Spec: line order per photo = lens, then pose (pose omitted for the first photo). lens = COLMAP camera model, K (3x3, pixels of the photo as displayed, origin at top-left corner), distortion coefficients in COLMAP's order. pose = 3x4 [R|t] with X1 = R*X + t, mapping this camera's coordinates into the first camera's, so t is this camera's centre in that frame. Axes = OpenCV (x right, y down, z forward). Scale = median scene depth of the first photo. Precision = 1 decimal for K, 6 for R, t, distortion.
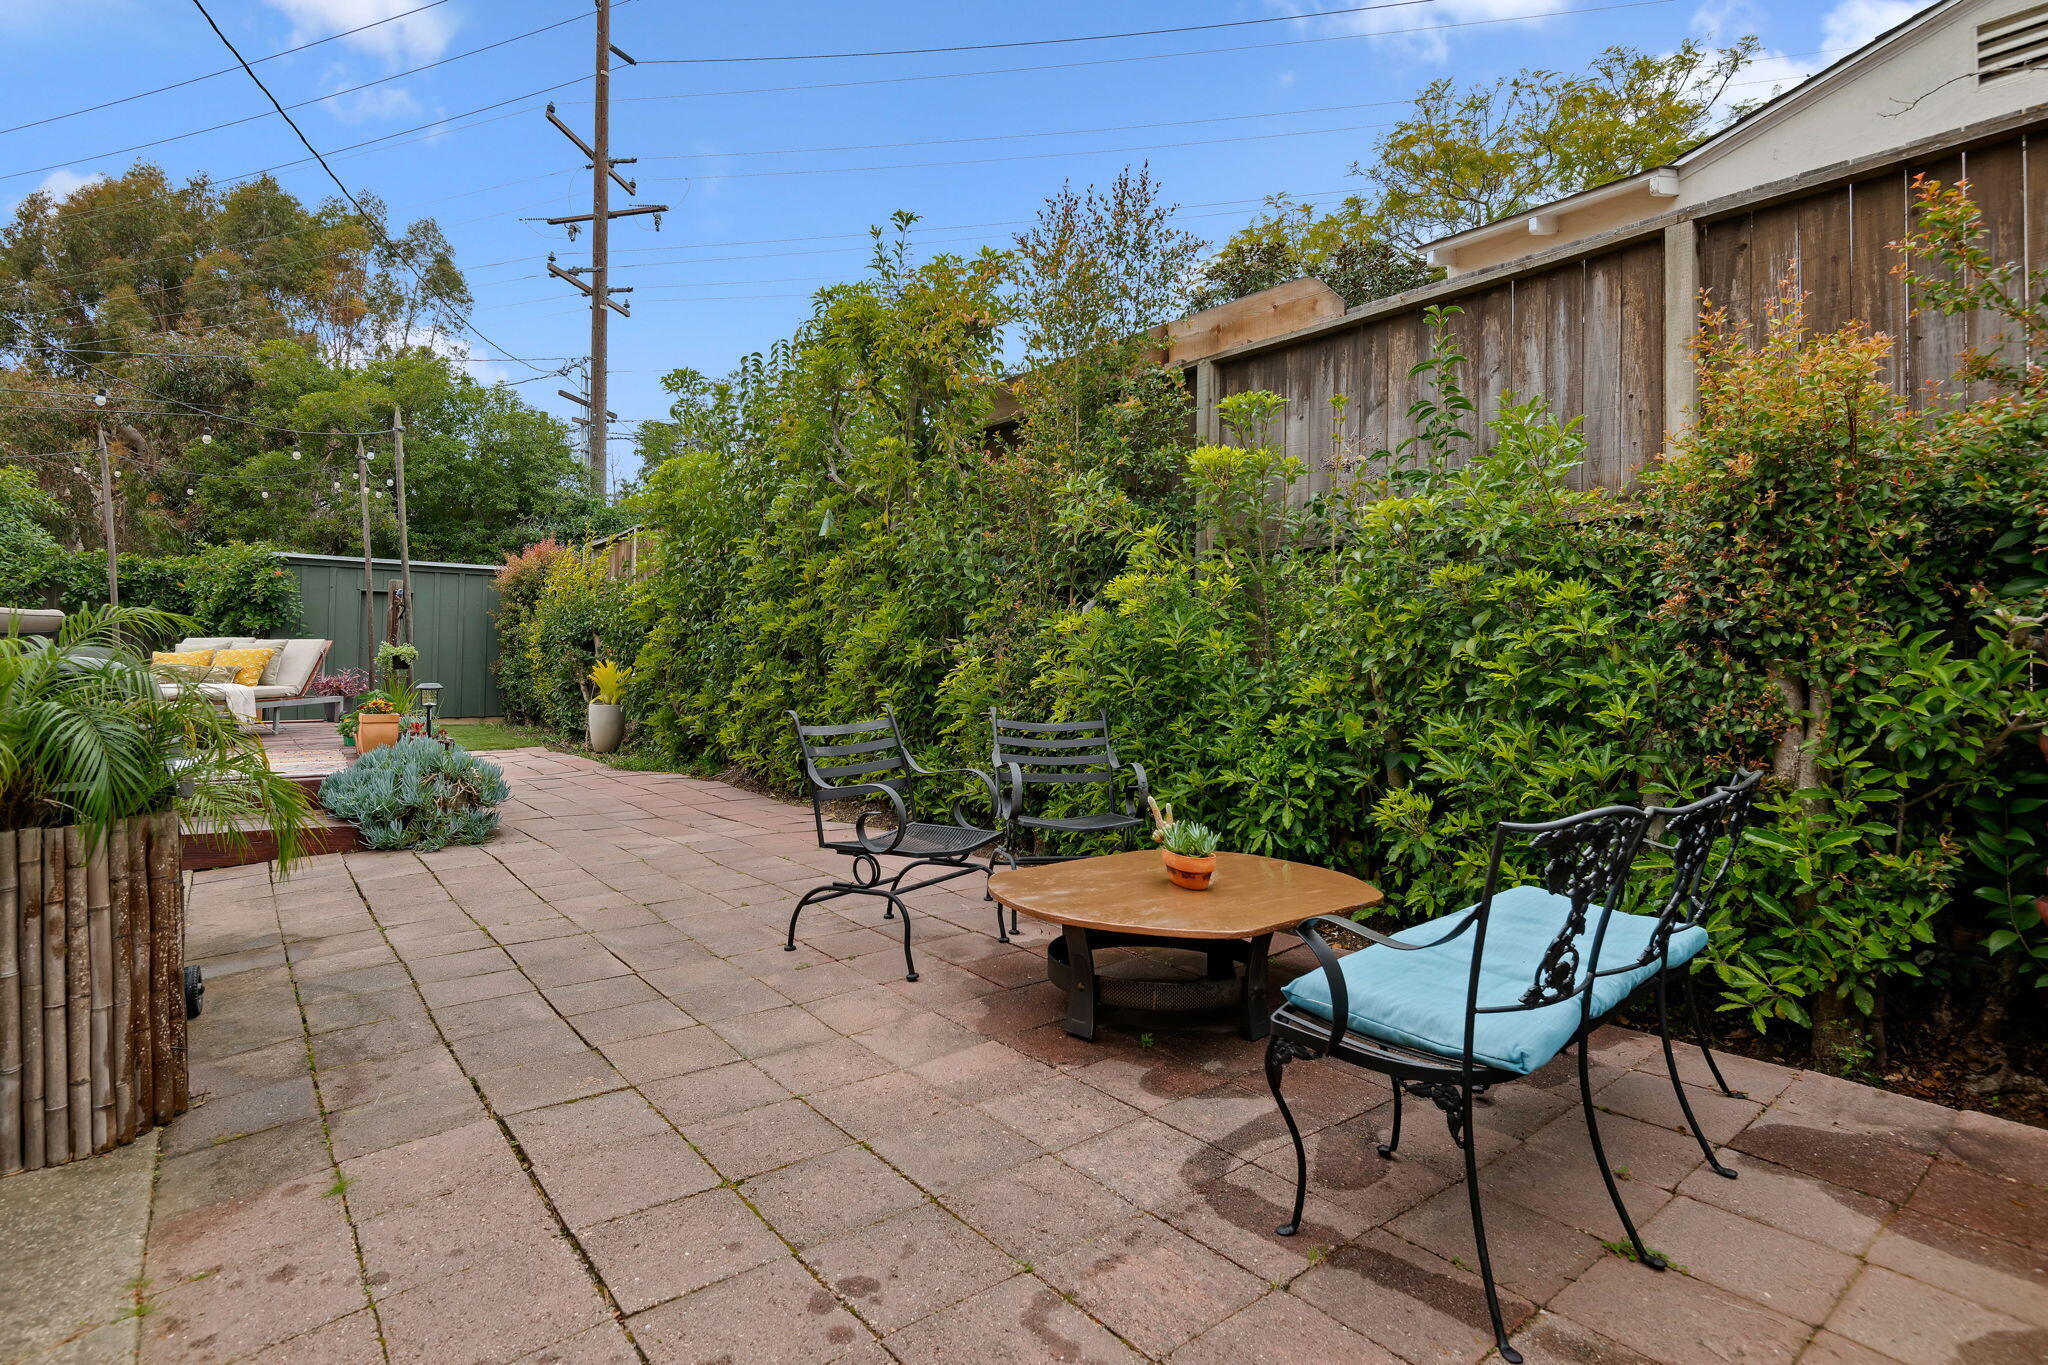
lens RADIAL K [[999.3, 0, 1022.1], [0, 999.3, 654.8], [0, 0, 1]] dist [-0.010065, -0.000435]
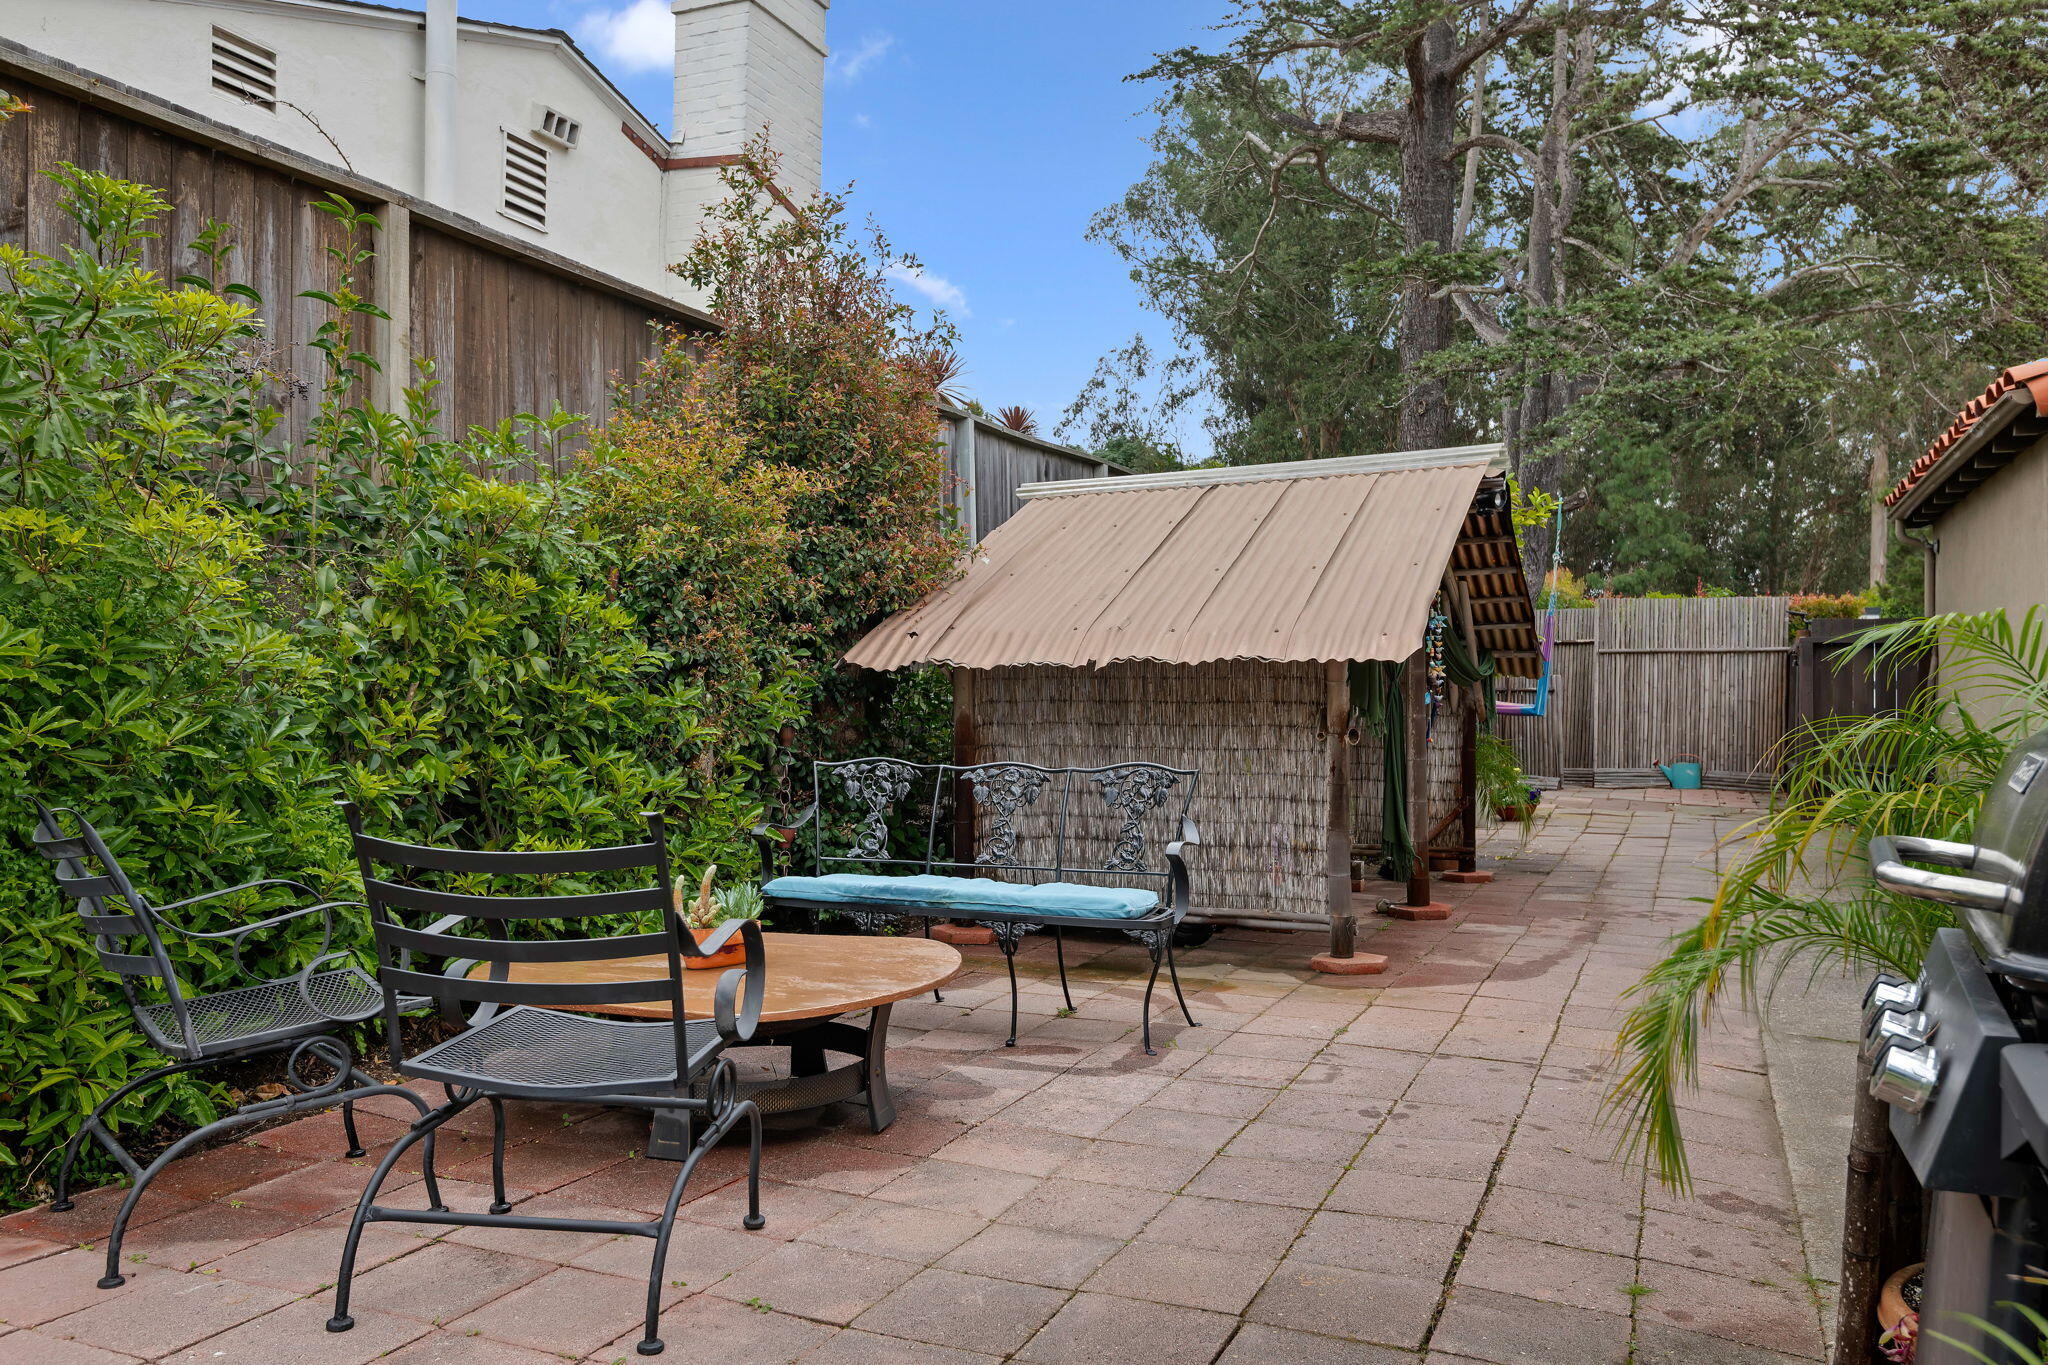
lens RADIAL K [[1533.1, 0, 1024.0], [0, 1533.1, 682.5], [0, 0, 1]] dist [-0.001246, 0.001186]
pose [[-0.456433, -0.010865, 0.889691, -0.965693], [-0.015102, 0.999876, 0.004463, -0.006578], [-0.889629, -0.011399, -0.456541, 1.238558]]
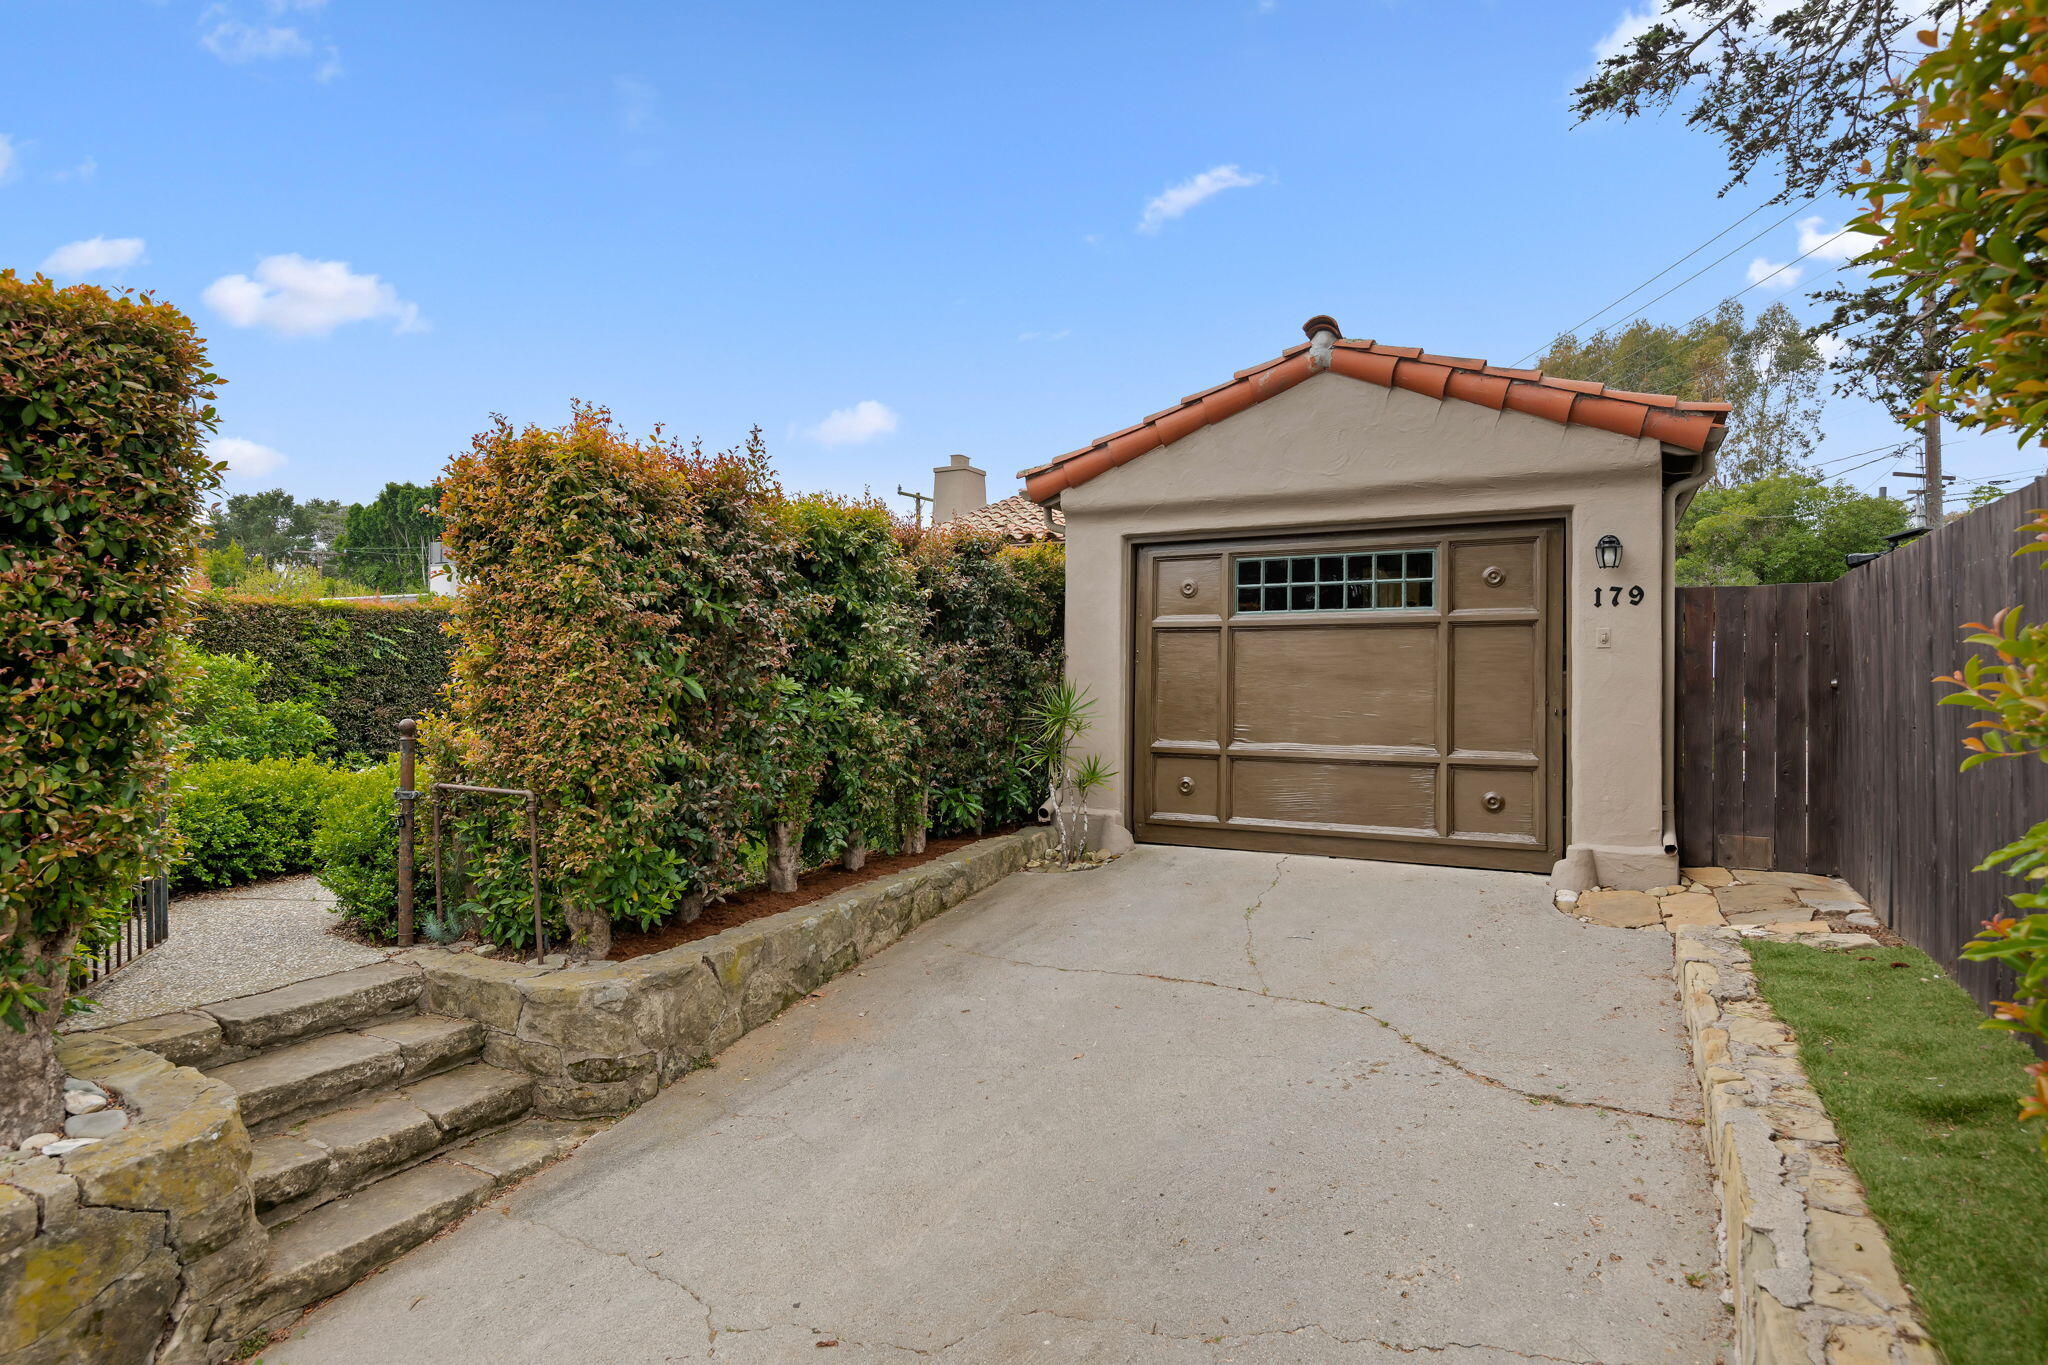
lens RADIAL K [[1065.6, 0, 1025.7], [0, 1065.6, 675.3], [0, 0, 1]] dist [0.024001, -0.026960]
pose [[0.403232, -0.016089, -0.914956, 2.065599], [0.005111, 0.999869, -0.015330, -0.001219], [0.915084, 0.001505, 0.403261, -3.455575]]
